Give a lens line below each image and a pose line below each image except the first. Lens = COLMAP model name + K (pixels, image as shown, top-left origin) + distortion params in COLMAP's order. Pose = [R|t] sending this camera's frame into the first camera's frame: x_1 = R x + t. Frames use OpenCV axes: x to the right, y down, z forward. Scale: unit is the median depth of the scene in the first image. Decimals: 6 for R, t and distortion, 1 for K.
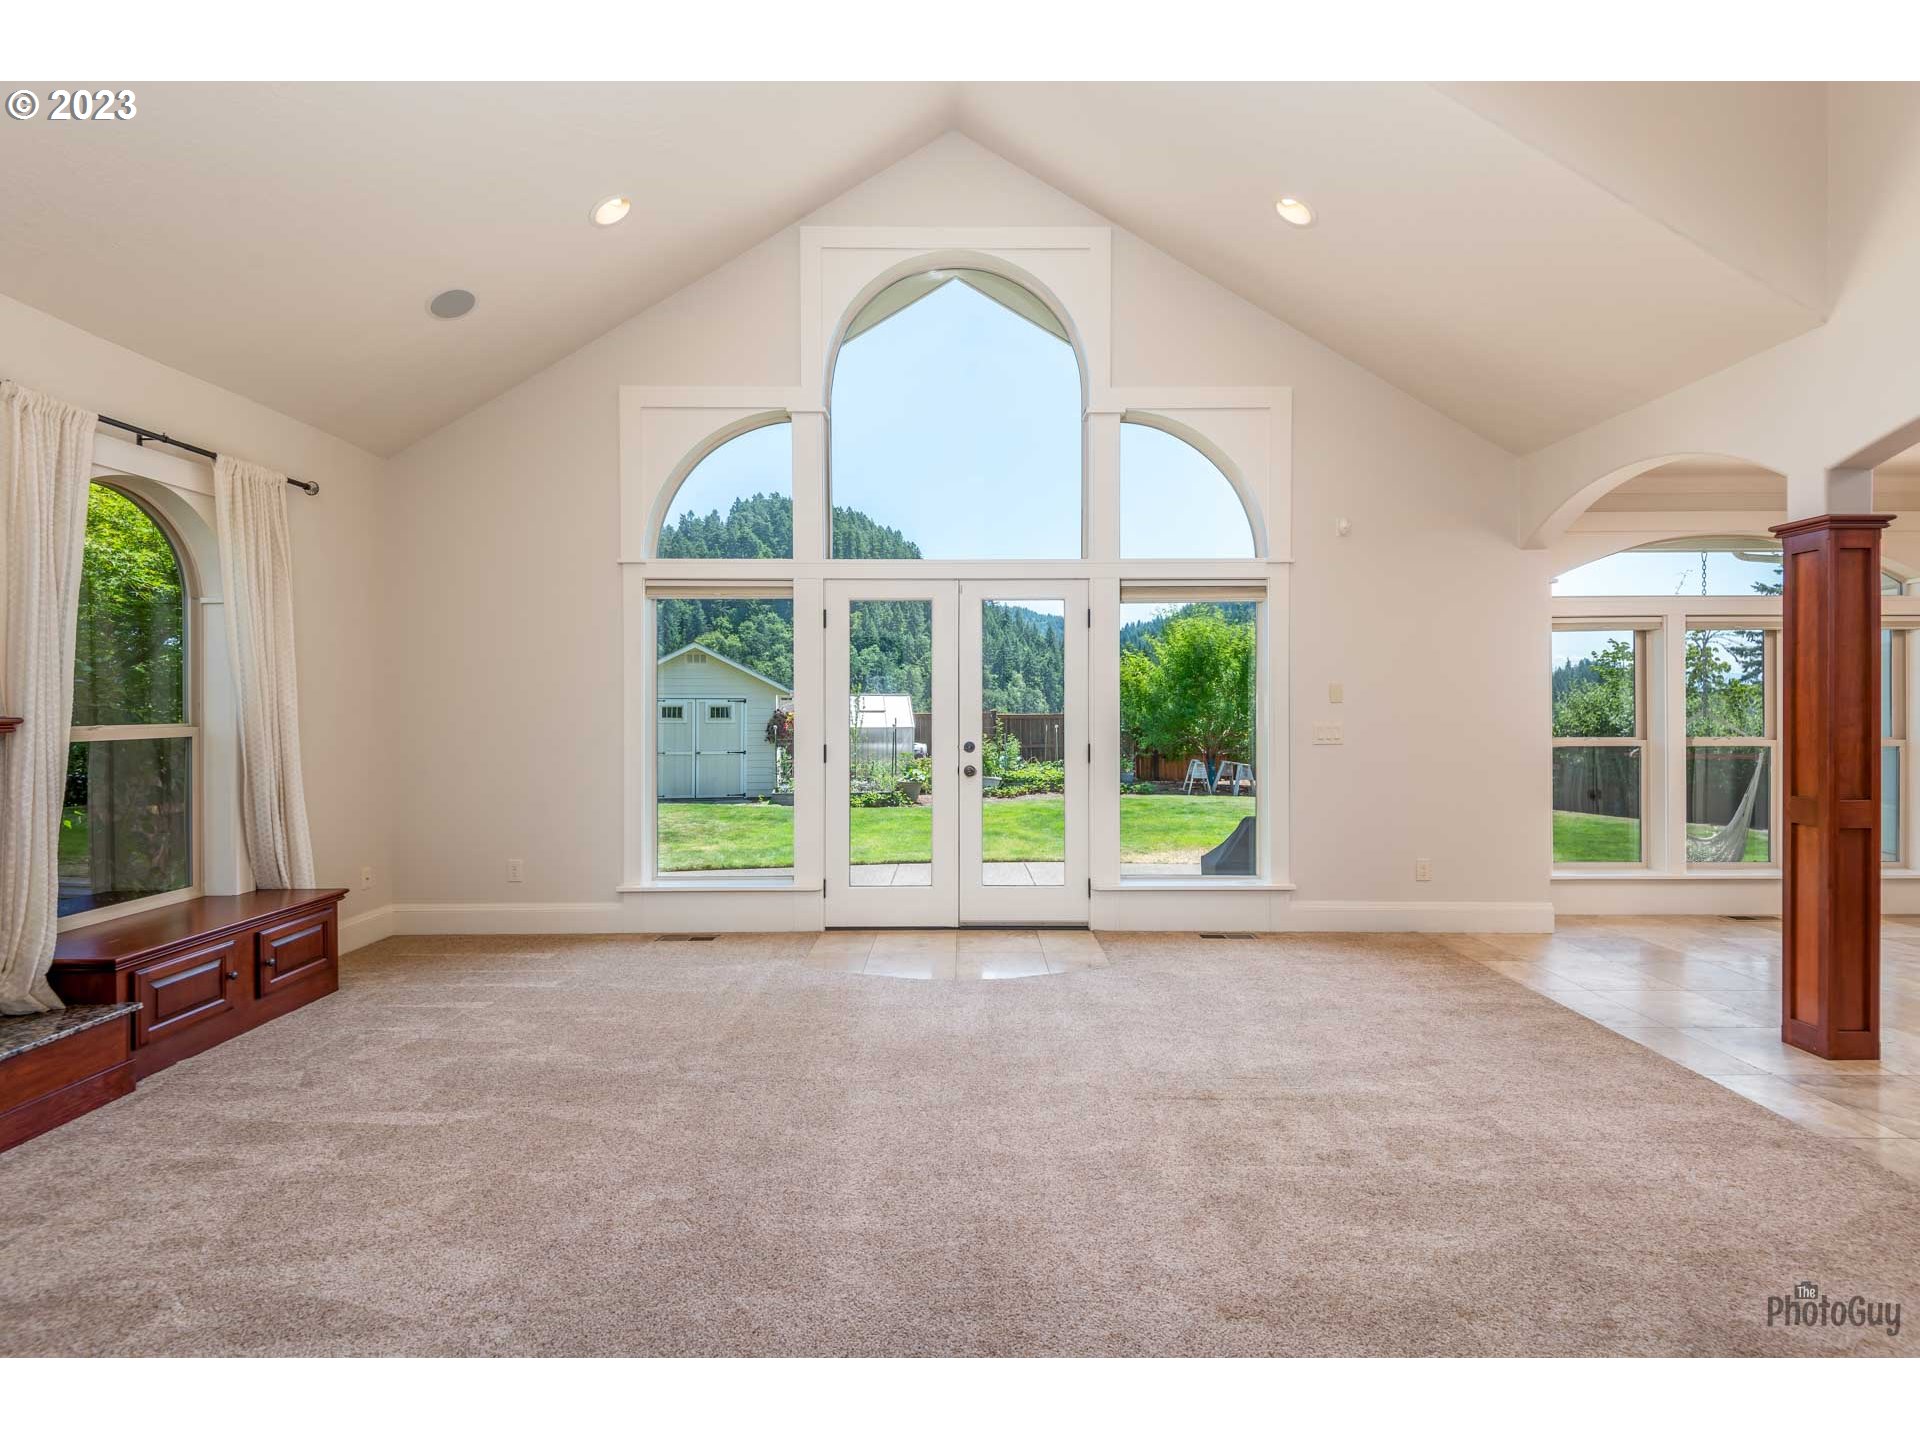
lens RADIAL K [[860.5, 0, 967.8], [0, 860.5, 711.2], [0, 0, 1]] dist [0.027327, -0.019630]
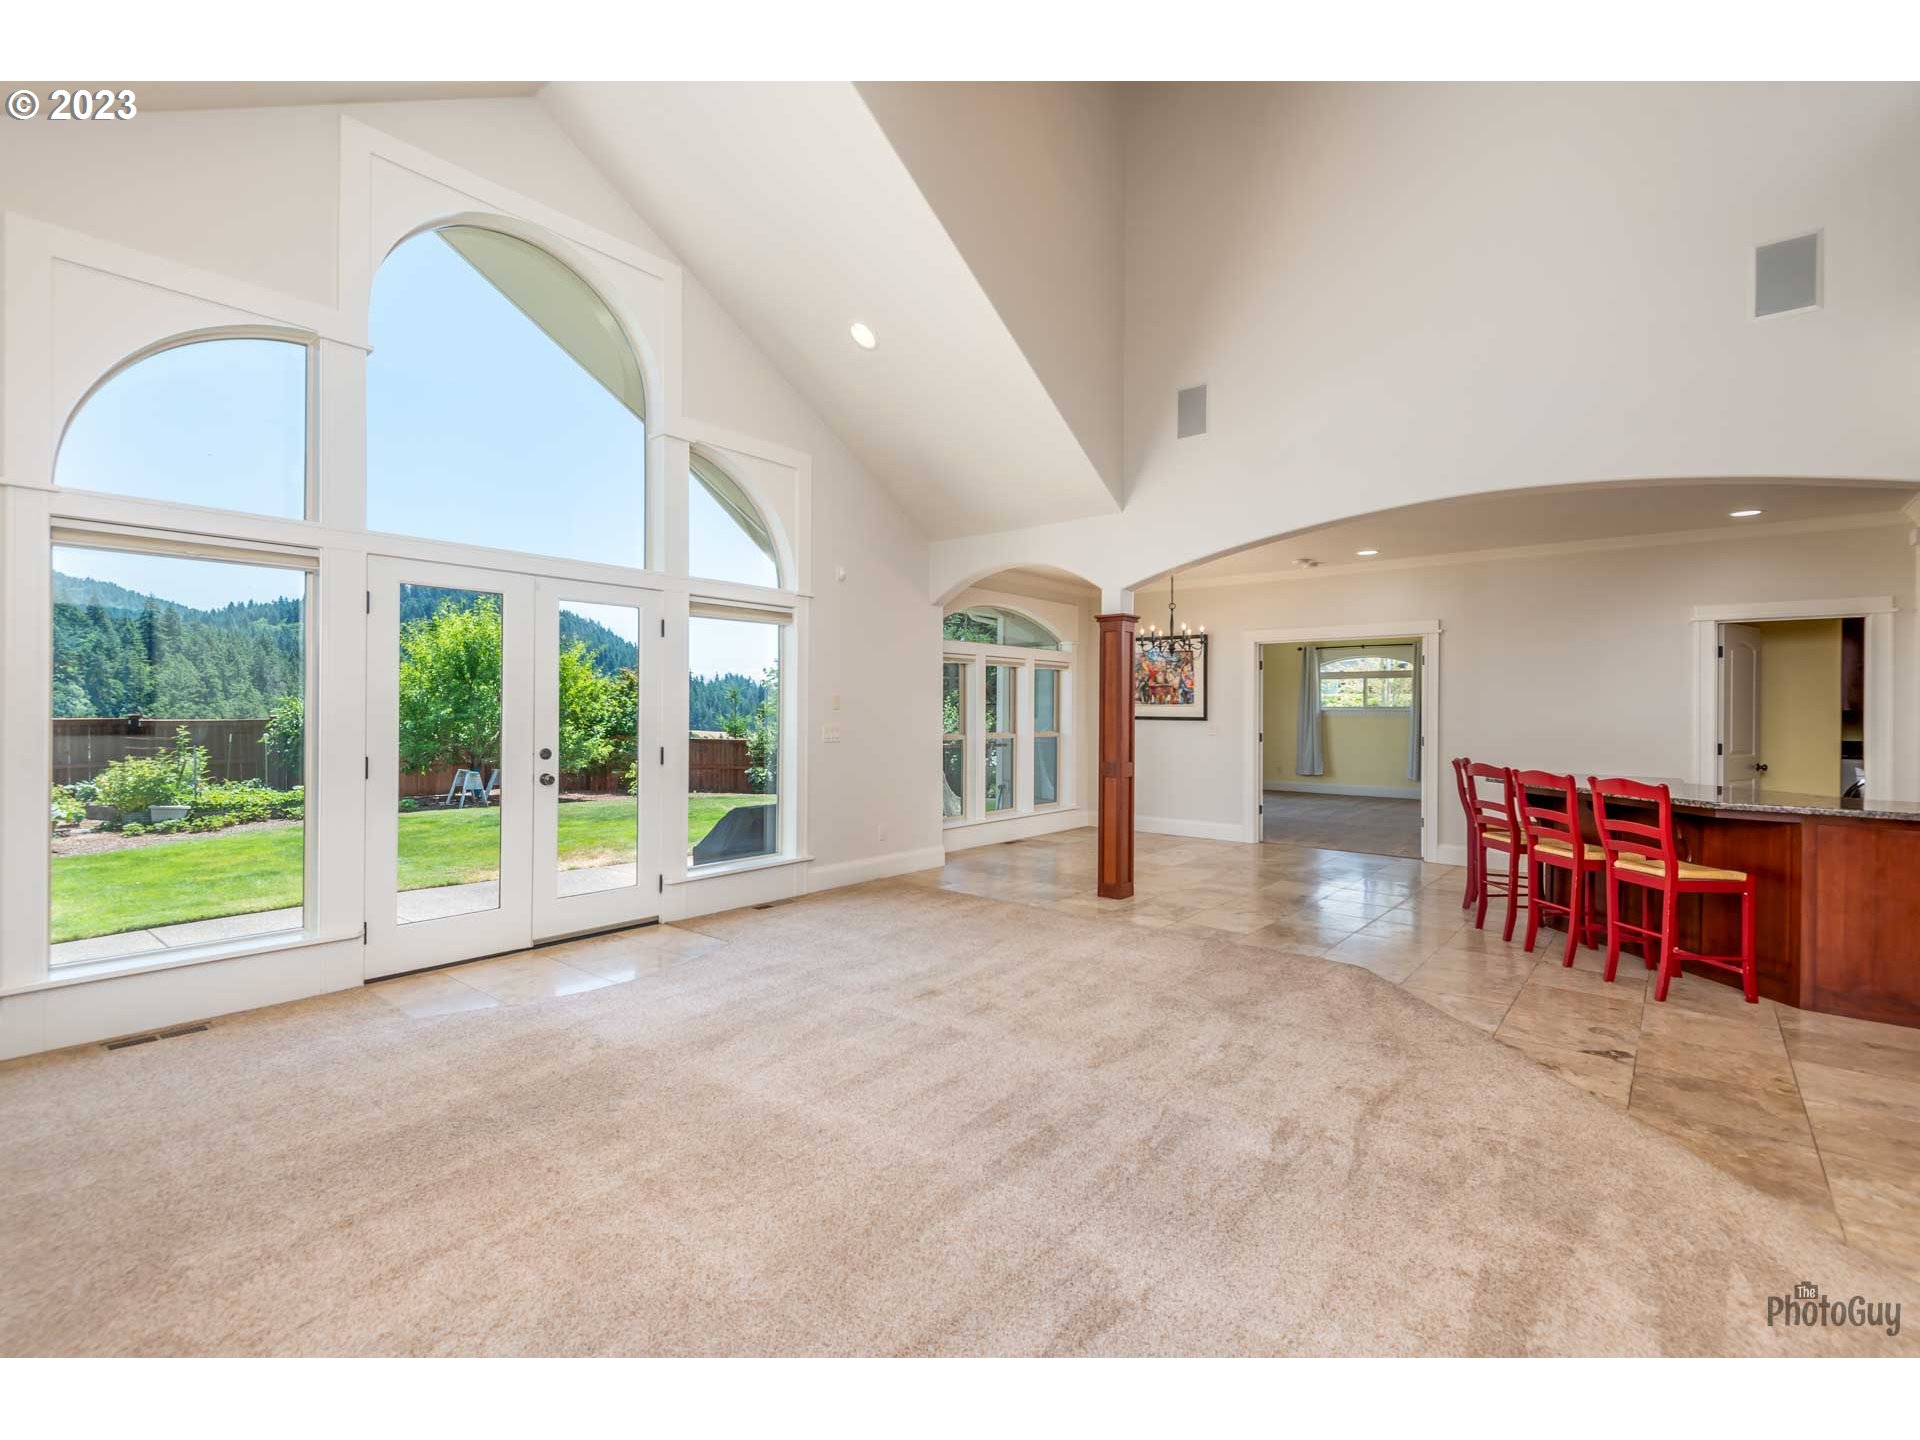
lens RADIAL K [[860.5, 0, 967.8], [0, 860.5, 711.2], [0, 0, 1]] dist [0.027327, -0.019630]
pose [[0.633051, 0.005443, 0.774091, -0.437983], [-0.000716, 0.999979, -0.006447, 0.001644], [-0.774110, 0.003527, 0.633042, 0.041441]]
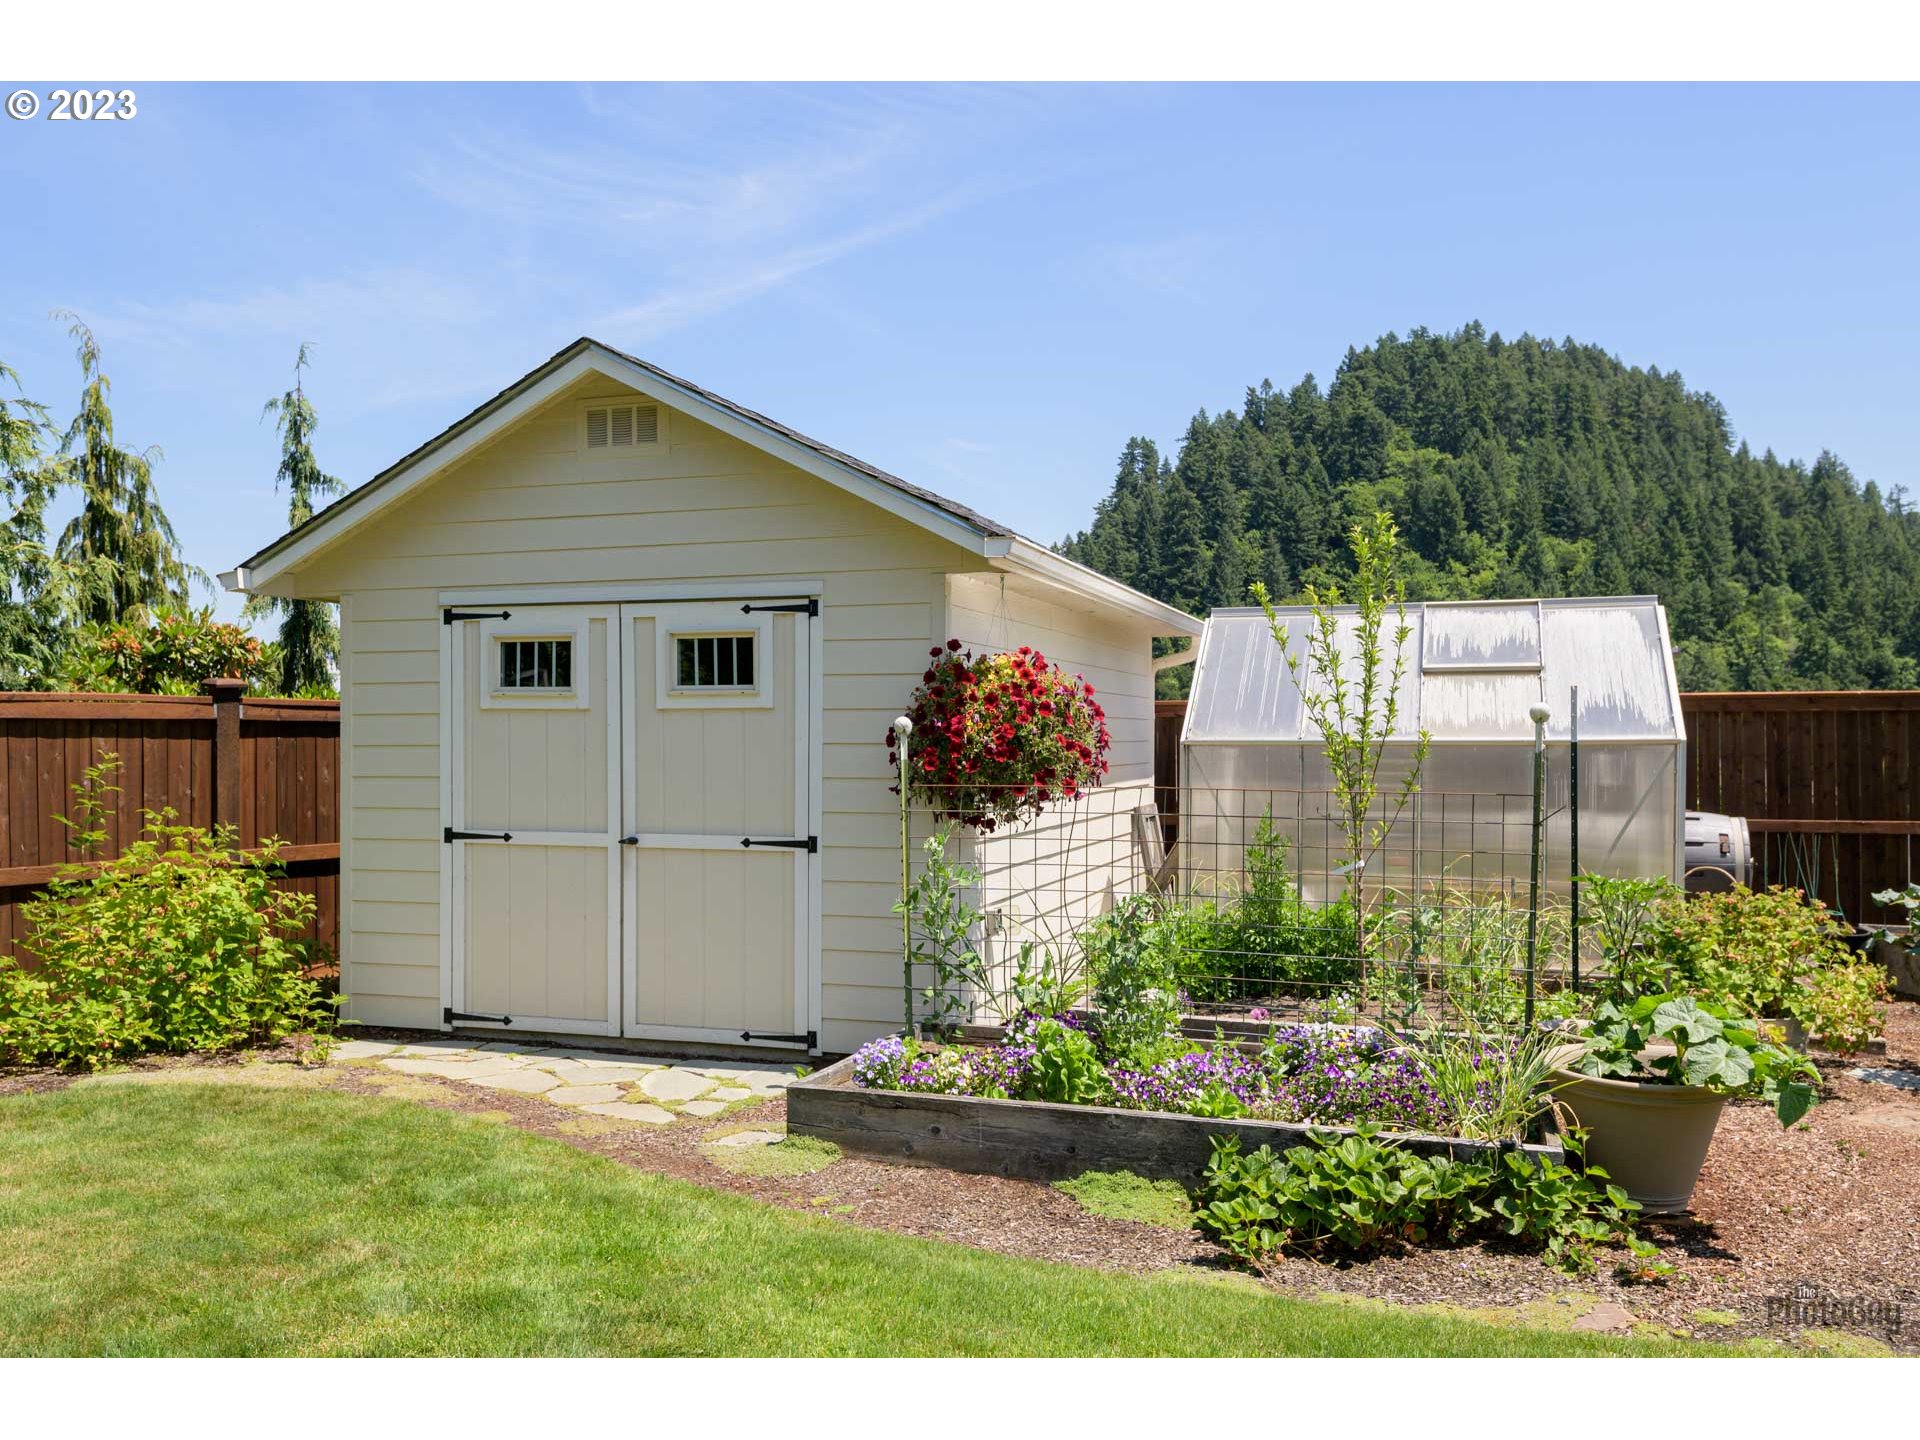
lens RADIAL K [[1586.0, 0, 959.0], [0, 1586.0, 727.7], [0, 0, 1]] dist [0.053214, -0.069256]
pose [[0.876918, -0.002646, -0.480633, -0.122397], [-0.000783, 0.999976, -0.006934, 0.075793], [0.480640, 0.006457, 0.876894, 2.365432]]
